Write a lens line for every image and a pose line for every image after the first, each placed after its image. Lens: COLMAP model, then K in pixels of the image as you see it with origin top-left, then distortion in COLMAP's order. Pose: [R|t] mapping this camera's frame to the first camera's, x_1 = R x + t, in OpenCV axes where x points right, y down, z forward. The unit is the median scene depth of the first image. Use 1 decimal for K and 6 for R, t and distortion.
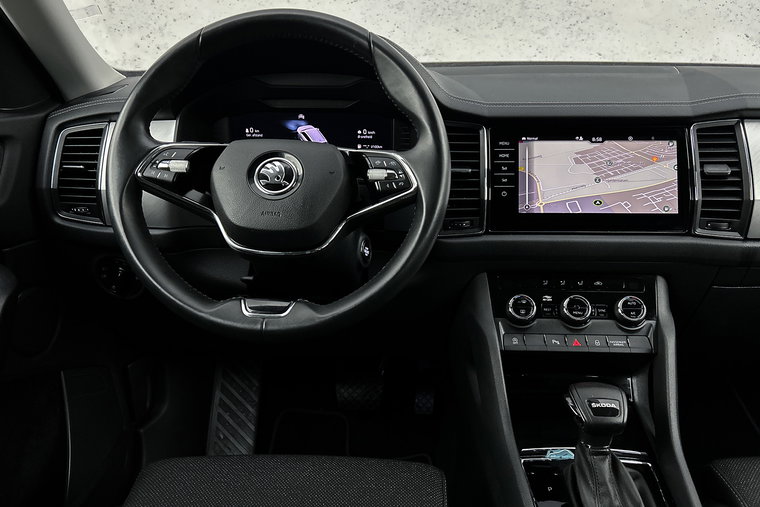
lens RADIAL K [[579.3, 0, 378.6], [0, 579.3, 262.4], [0, 0, 1]] dist [0.050585, -0.062075]
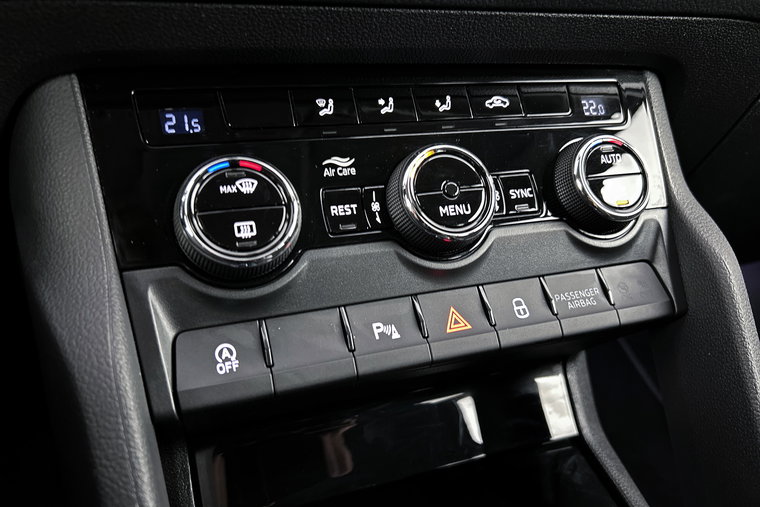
lens RADIAL K [[579.3, 0, 382.1], [0, 579.3, 251.0], [0, 0, 1]] dist [0.050585, -0.062075]
pose [[0.920302, -0.128979, 0.369337, 0.211784], [0.078648, 0.985812, 0.148290, 0.063176], [-0.383223, -0.107424, 0.917388, 0.767046]]
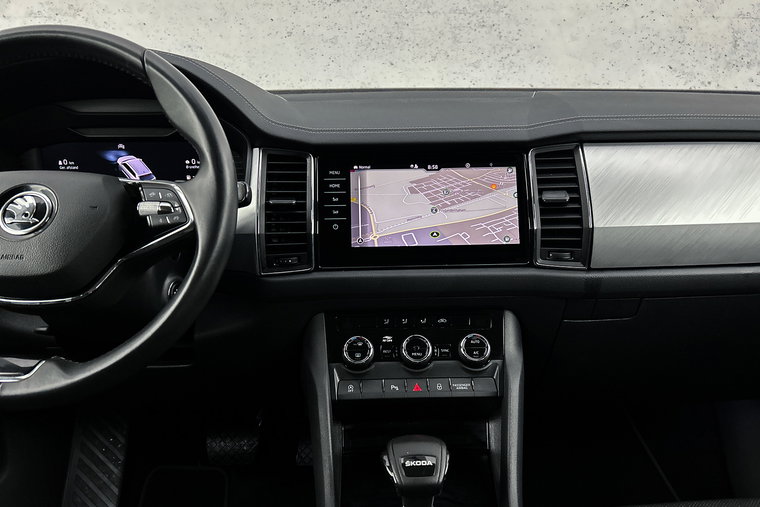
lens RADIAL K [[579.3, 0, 383.2], [0, 579.3, 259.7], [0, 0, 1]] dist [0.050585, -0.062075]
pose [[0.997769, -0.026094, 0.061456, 0.235009], [0.029657, 0.997888, -0.057789, -0.010897], [-0.059819, 0.059483, 0.996435, 0.087040]]
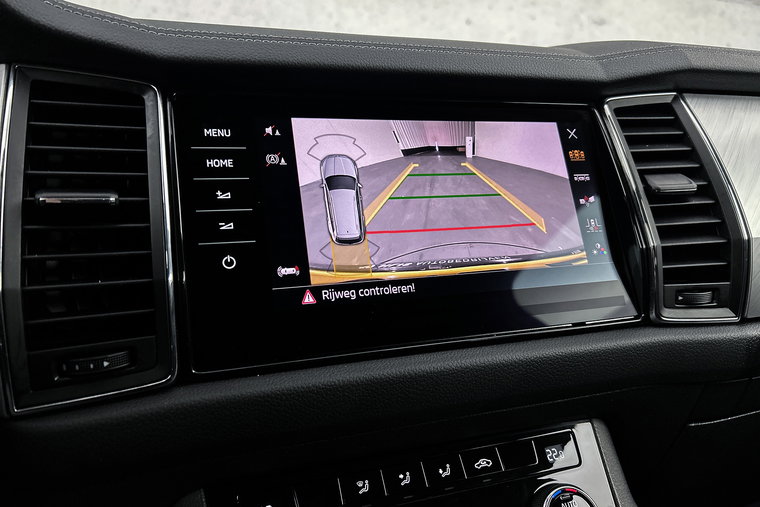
lens RADIAL K [[579.3, 0, 385.5], [0, 579.3, 255.9], [0, 0, 1]] dist [0.050585, -0.062075]
pose [[0.928331, -0.061045, 0.366709, 0.174819], [0.127657, 0.978790, -0.160230, -0.051798], [-0.349150, 0.195559, 0.916434, 0.634664]]
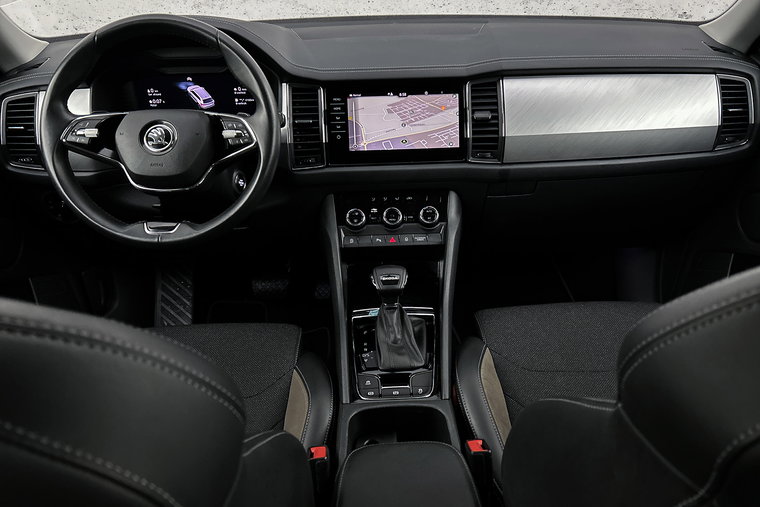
lens RADIAL K [[579.3, 0, 387.7], [0, 579.3, 269.8], [0, 0, 1]] dist [0.050585, -0.062075]
pose [[0.997012, -0.051191, 0.057842, 0.237963], [0.040093, 0.983044, 0.178934, -0.049238], [-0.066021, -0.176080, 0.982159, -0.440479]]
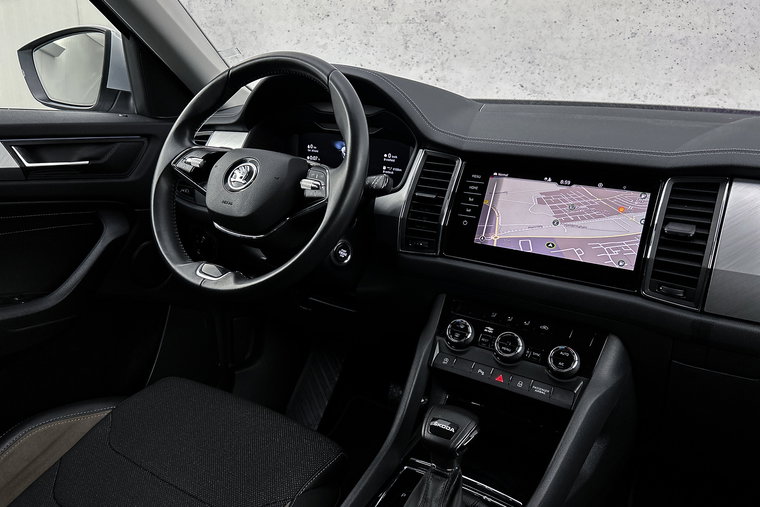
lens RADIAL K [[579.3, 0, 377.1], [0, 579.3, 258.8], [0, 0, 1]] dist [0.050585, -0.062075]
pose [[0.859788, 0.174651, -0.479856, 0.599440], [-0.201401, 0.979499, -0.004359, -0.016421], [0.469257, 0.100392, 0.877336, 0.002819]]
